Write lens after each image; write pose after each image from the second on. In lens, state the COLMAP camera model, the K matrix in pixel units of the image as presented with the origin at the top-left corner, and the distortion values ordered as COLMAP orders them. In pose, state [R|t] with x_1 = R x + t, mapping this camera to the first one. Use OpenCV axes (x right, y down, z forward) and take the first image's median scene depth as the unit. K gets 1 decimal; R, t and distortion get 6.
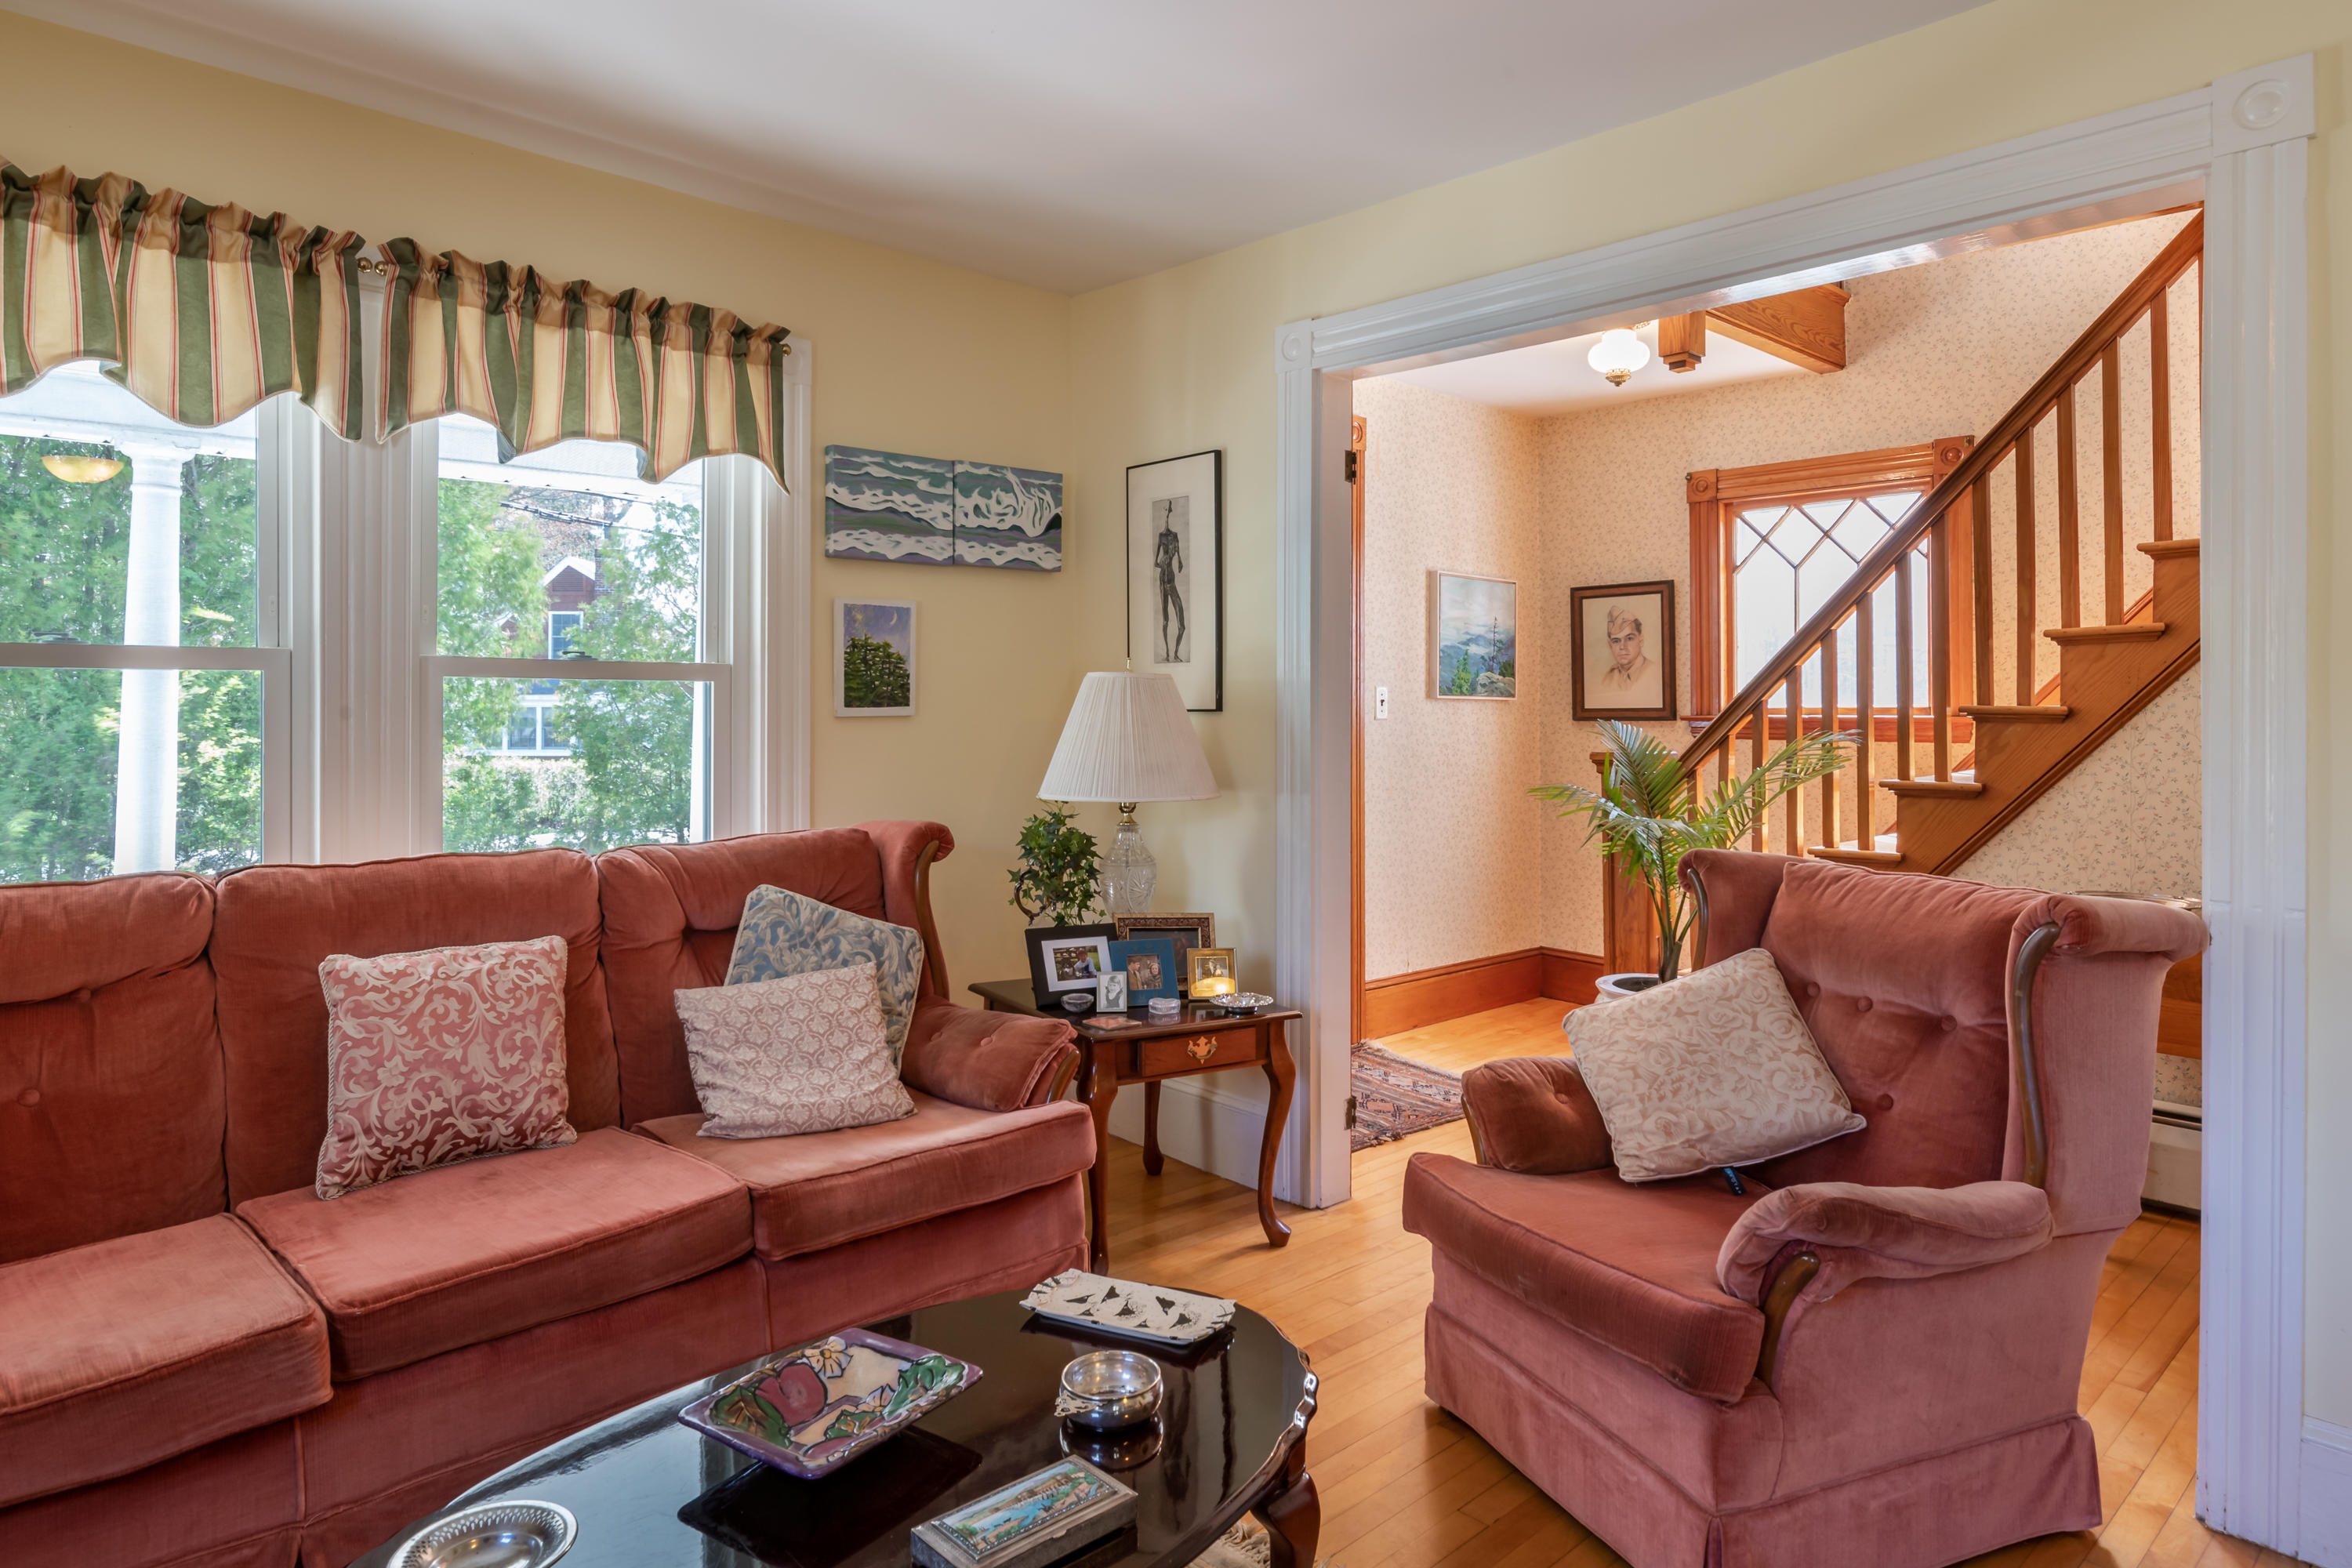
lens RADIAL K [[1413.4, 0, 1227.3], [0, 1413.4, 684.1], [0, 0, 1]] dist [0.005164, -0.002247]
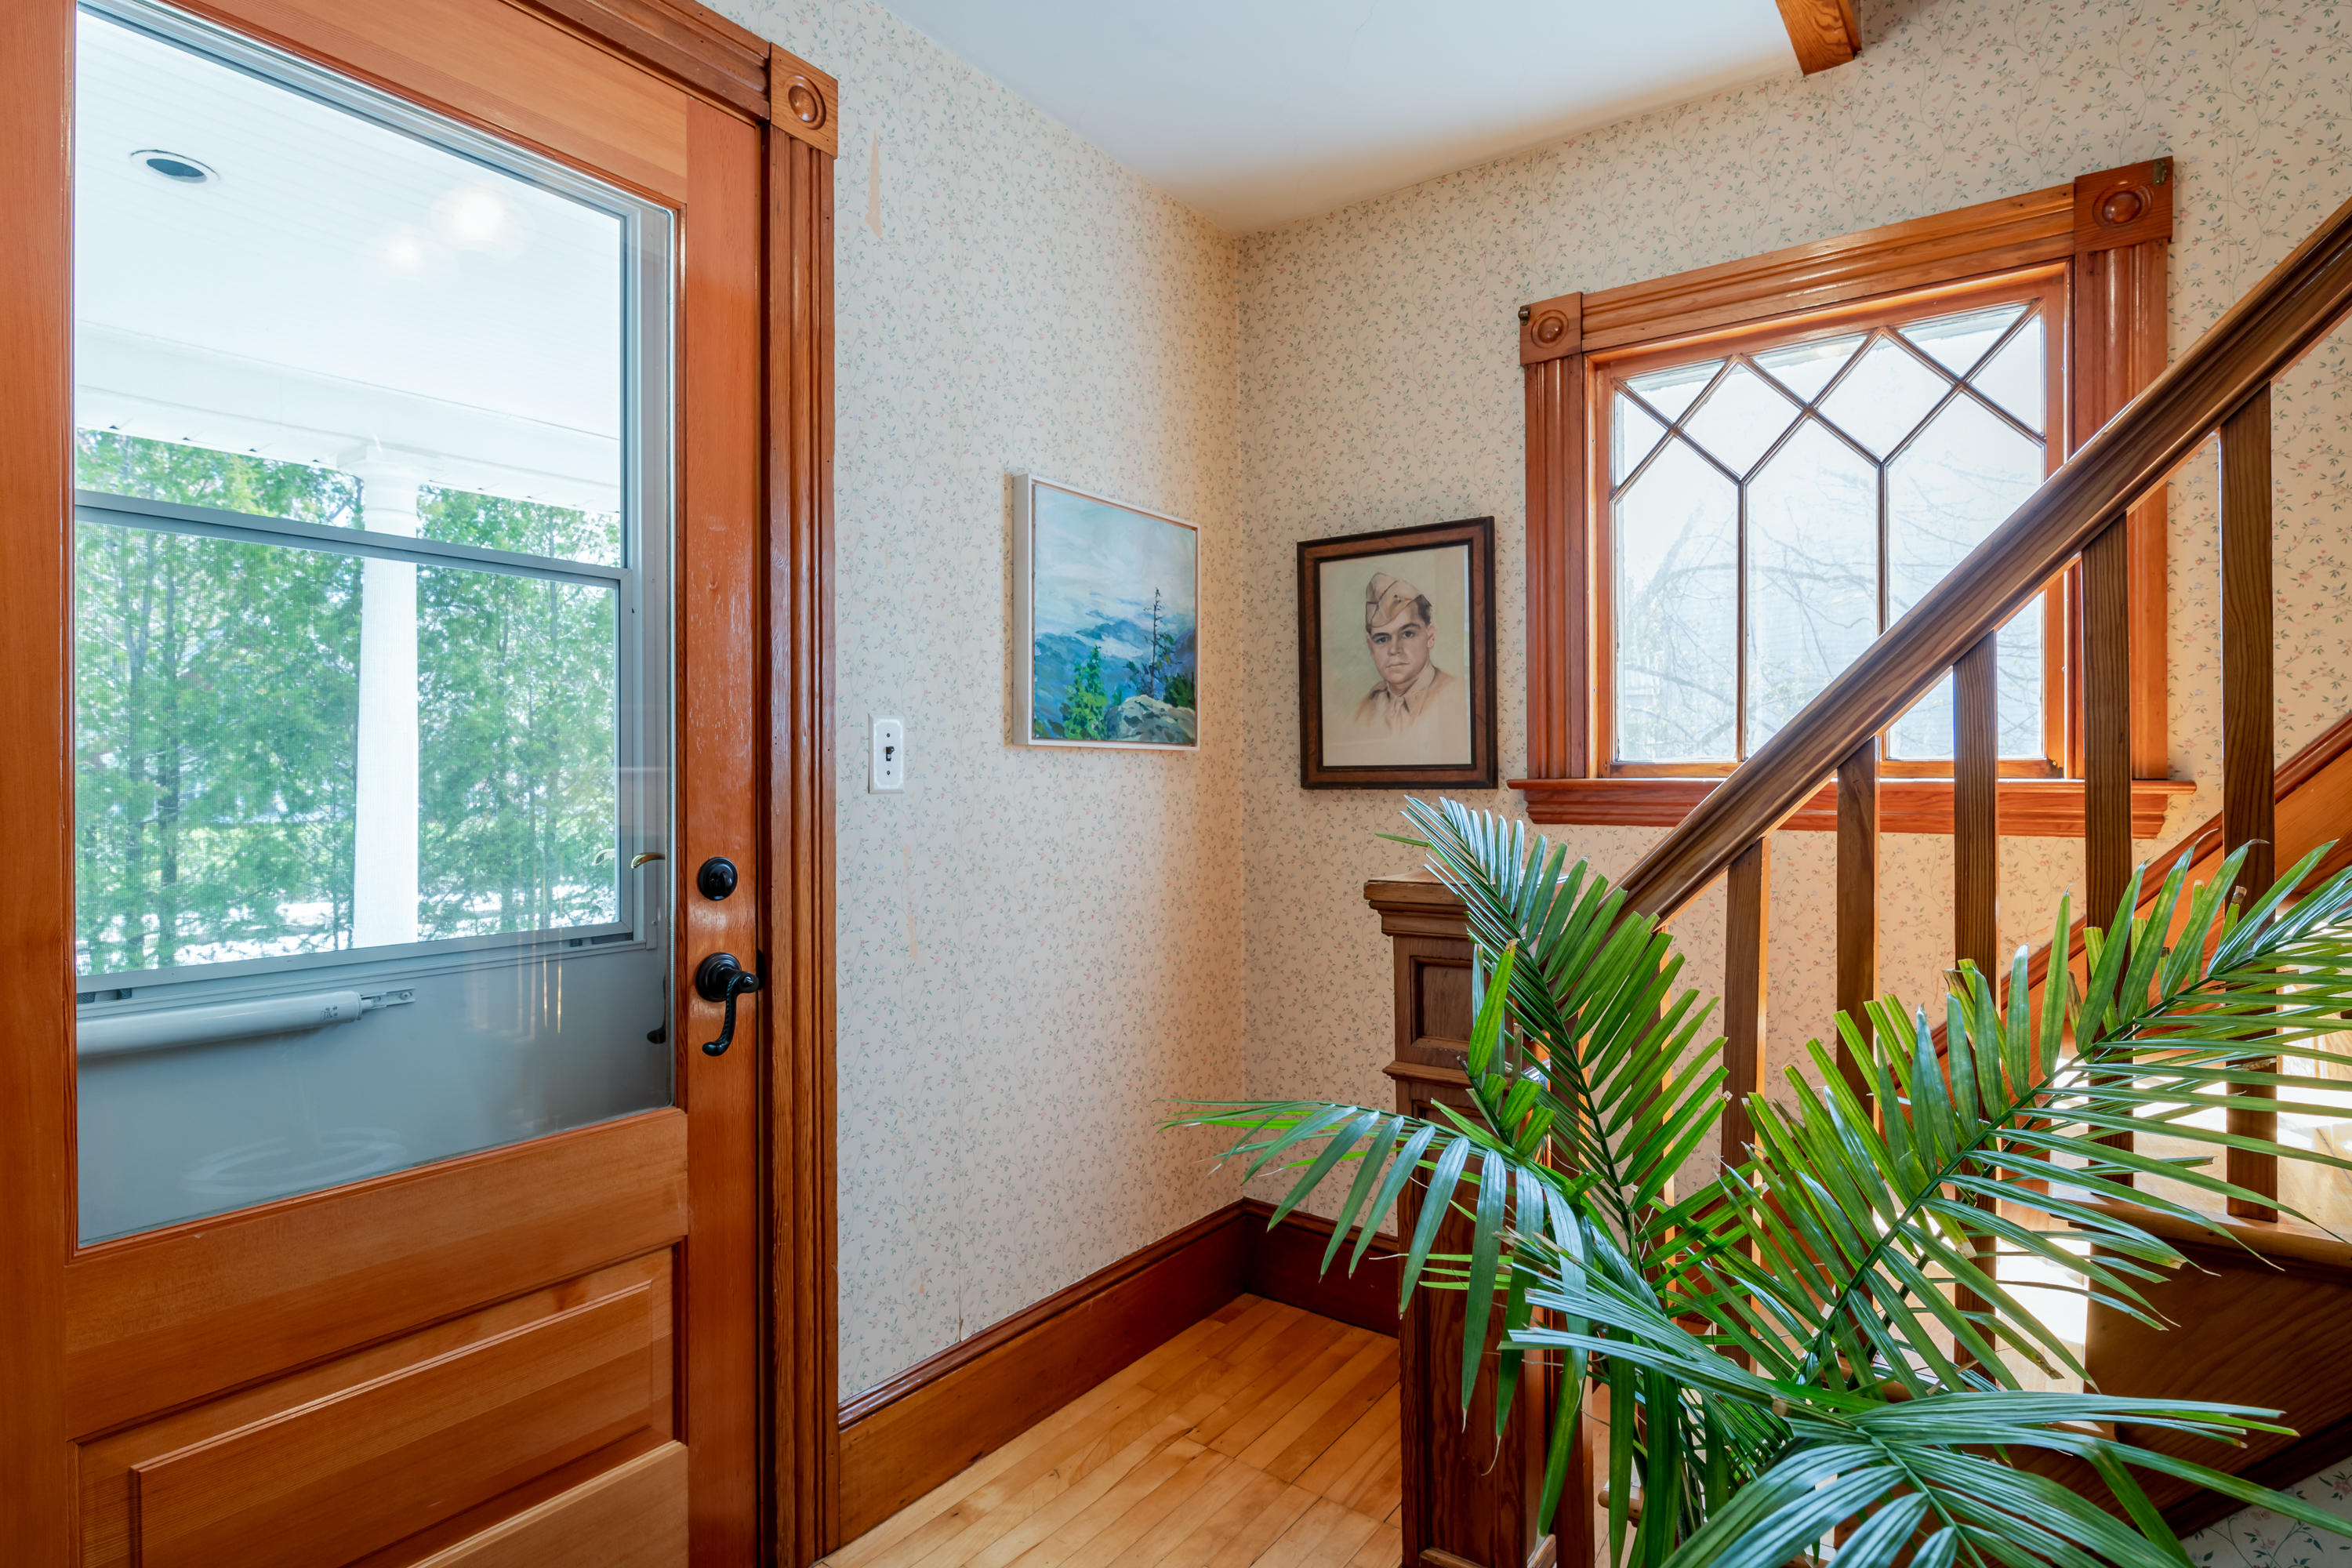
lens RADIAL K [[1240.8, 0, 1176.0], [0, 1240.8, 784.0], [0, 0, 1]] dist [-0.001827, -0.000127]
pose [[0.987248, -0.006817, 0.159042, 0.126530], [0.002439, 0.999613, 0.027707, 0.011272], [-0.159170, -0.026965, 0.986883, 0.561899]]
